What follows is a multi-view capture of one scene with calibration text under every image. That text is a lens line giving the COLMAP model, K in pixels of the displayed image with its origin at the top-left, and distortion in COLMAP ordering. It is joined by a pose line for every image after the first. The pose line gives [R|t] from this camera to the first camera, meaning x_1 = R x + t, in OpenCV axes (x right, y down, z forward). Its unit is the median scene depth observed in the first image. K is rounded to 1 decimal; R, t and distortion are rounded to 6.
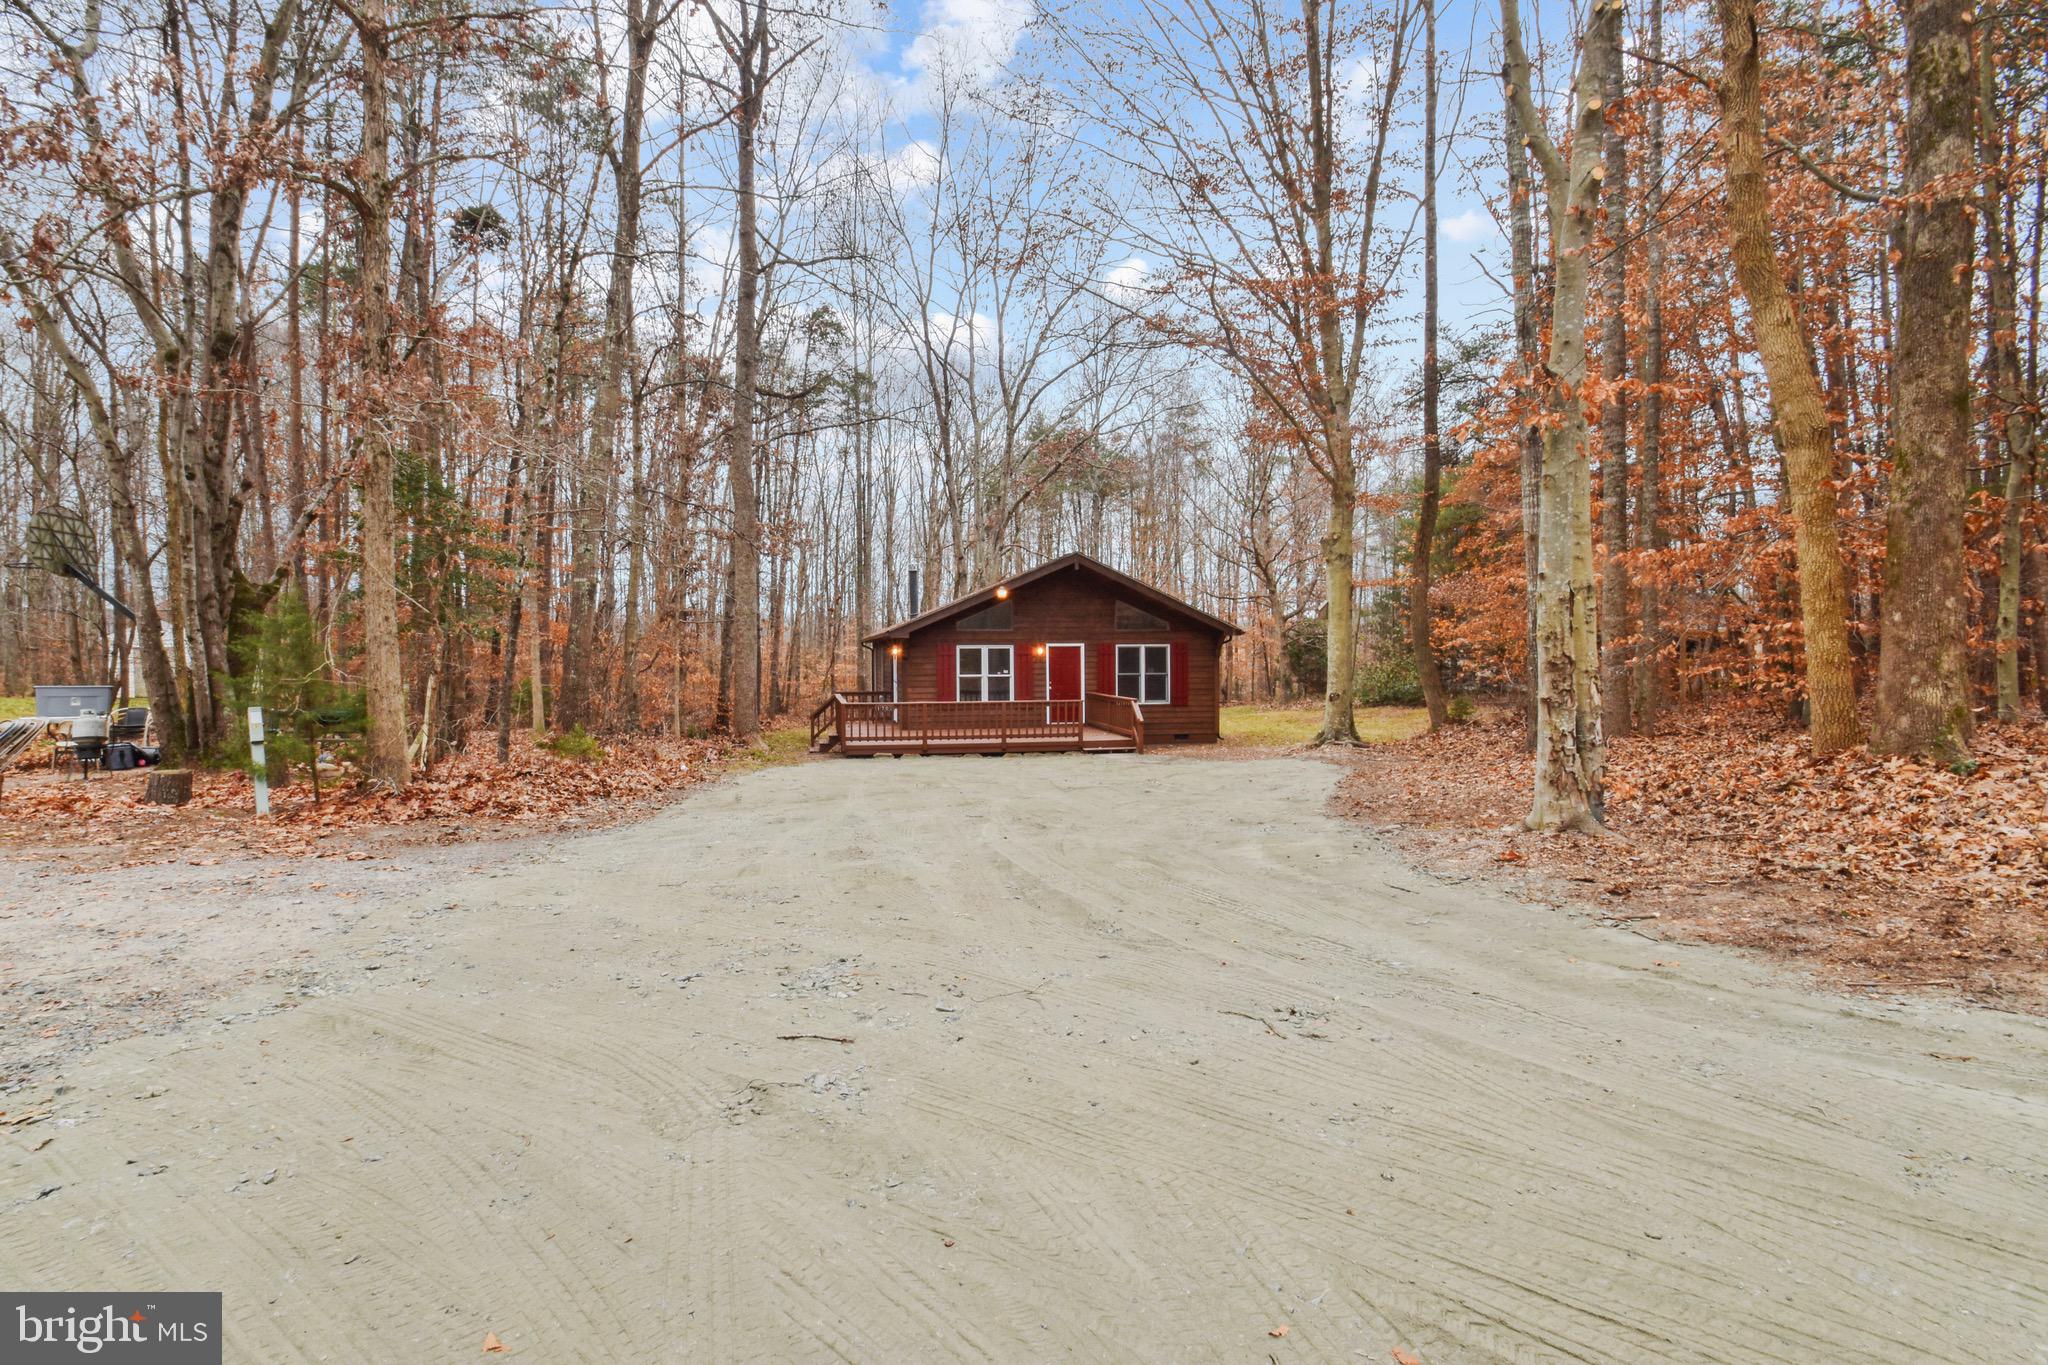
lens RADIAL K [[889.1, 0, 1002.4], [0, 889.1, 683.5], [0, 0, 1]] dist [0.000067, 0.000108]
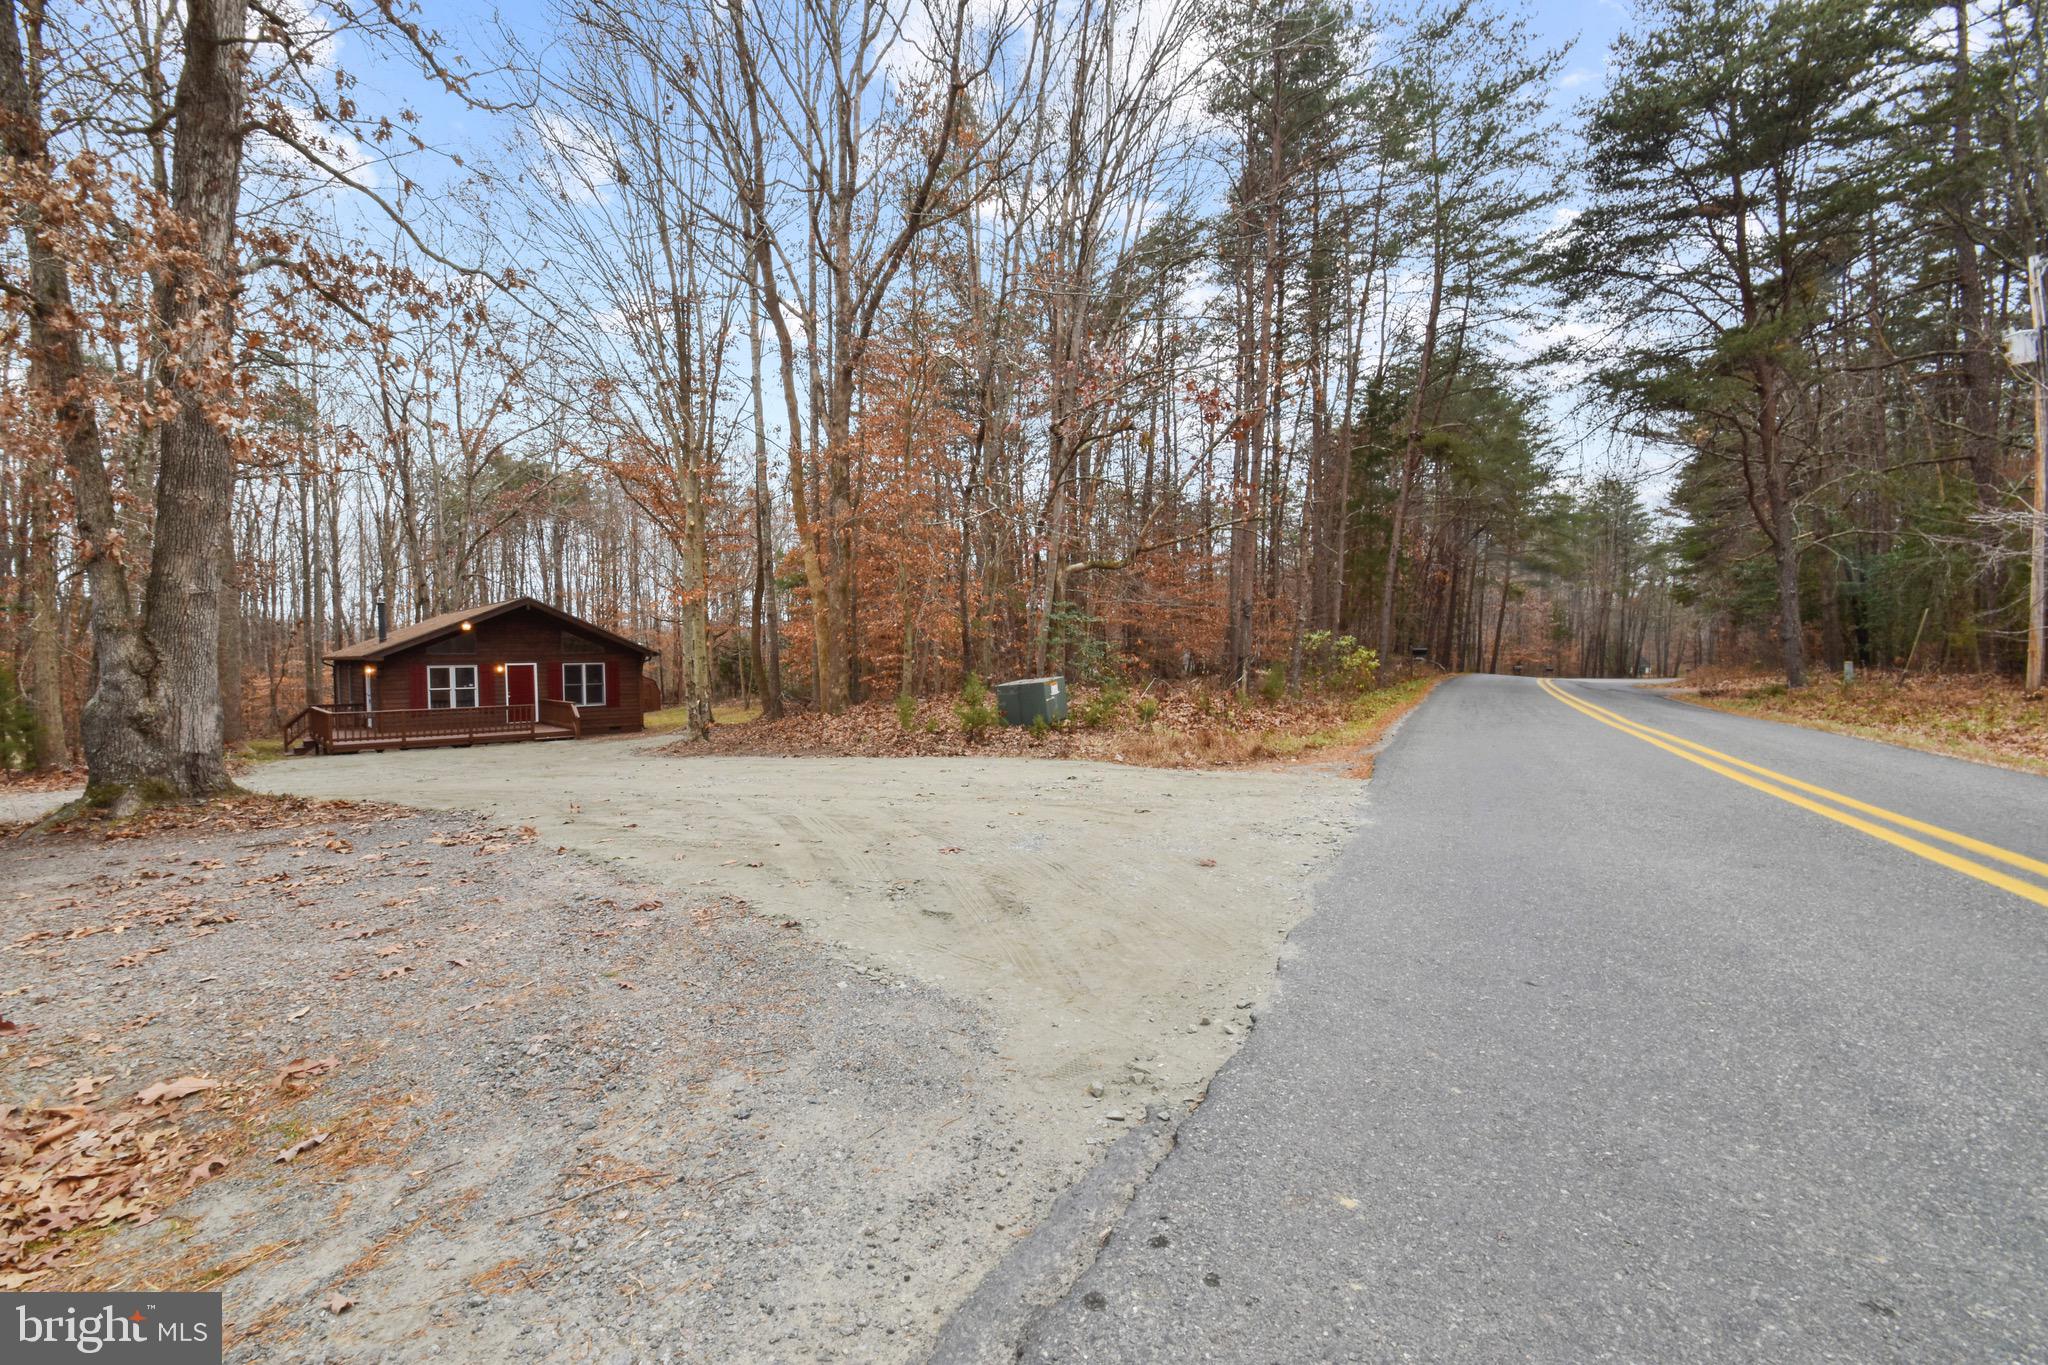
lens RADIAL K [[889.1, 0, 951.7], [0, 889.1, 673.4], [0, 0, 1]] dist [0.000067, 0.000108]
pose [[0.874412, -0.017331, 0.484875, -0.011535], [0.024069, 0.999681, -0.007674, -0.003388], [-0.484588, 0.018381, 0.874550, -0.485551]]
